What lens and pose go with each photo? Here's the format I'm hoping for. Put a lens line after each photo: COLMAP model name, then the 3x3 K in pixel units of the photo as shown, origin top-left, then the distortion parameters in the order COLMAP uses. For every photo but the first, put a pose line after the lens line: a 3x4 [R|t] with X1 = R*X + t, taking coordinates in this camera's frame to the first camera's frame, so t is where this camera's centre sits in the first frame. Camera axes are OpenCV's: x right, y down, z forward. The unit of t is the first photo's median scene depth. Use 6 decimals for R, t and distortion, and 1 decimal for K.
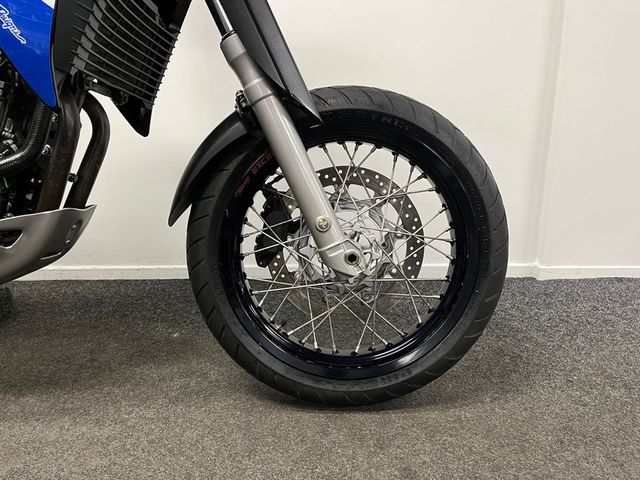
lens RADIAL K [[484.6, 0, 321.7], [0, 484.6, 252.5], [0, 0, 1]] dist [0.111909, -0.137354]
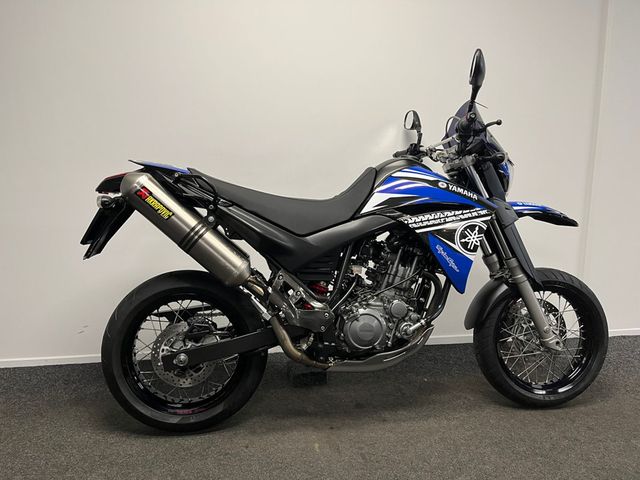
lens RADIAL K [[484.6, 0, 321.7], [0, 484.6, 252.5], [0, 0, 1]] dist [0.111909, -0.137354]
pose [[0.991044, -0.023678, 0.131420, -1.274587], [0.034547, 0.996111, -0.081052, -0.251685], [-0.128989, 0.084866, 0.988008, -1.197565]]
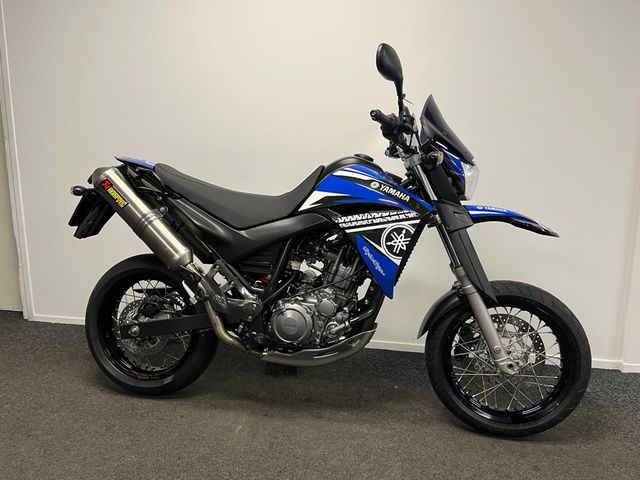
lens RADIAL K [[484.6, 0, 321.7], [0, 484.6, 252.5], [0, 0, 1]] dist [0.111909, -0.137354]
pose [[0.978912, 0.047174, -0.198763, -0.313471], [-0.061719, 0.995800, -0.067628, -0.261985], [0.194738, 0.078469, 0.977711, -1.216457]]
